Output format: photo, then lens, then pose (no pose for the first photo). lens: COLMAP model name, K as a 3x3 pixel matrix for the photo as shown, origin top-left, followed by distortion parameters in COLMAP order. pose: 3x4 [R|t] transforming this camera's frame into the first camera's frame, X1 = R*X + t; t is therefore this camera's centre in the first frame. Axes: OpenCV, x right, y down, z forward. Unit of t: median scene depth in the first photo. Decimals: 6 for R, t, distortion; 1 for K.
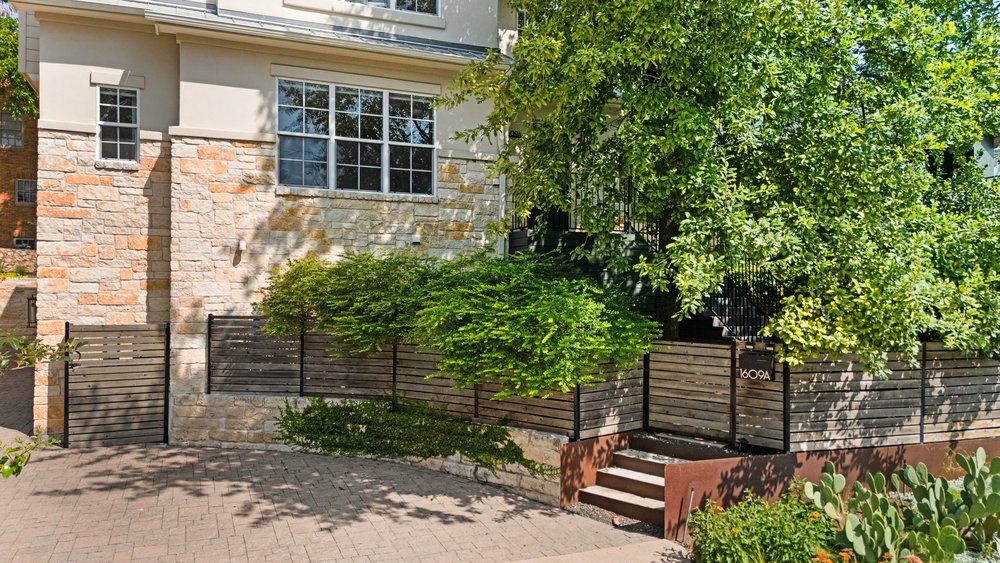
lens RADIAL K [[769.3, 0, 500.5], [0, 769.3, 288.7], [0, 0, 1]] dist [0.010534, -0.007226]
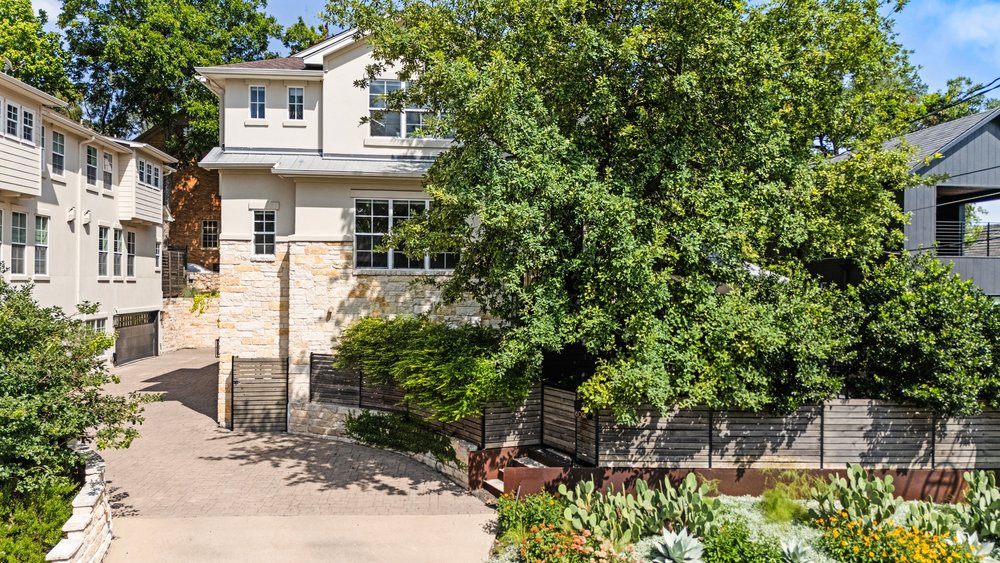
lens RADIAL K [[769.3, 0, 500.0], [0, 769.3, 277.7], [0, 0, 1]] dist [0.010534, -0.007226]
pose [[0.945088, 0.000001, -0.326816, 0.527384], [-0.000238, 1.000000, -0.000686, -0.124336], [0.326816, 0.000726, 0.945088, -0.386505]]
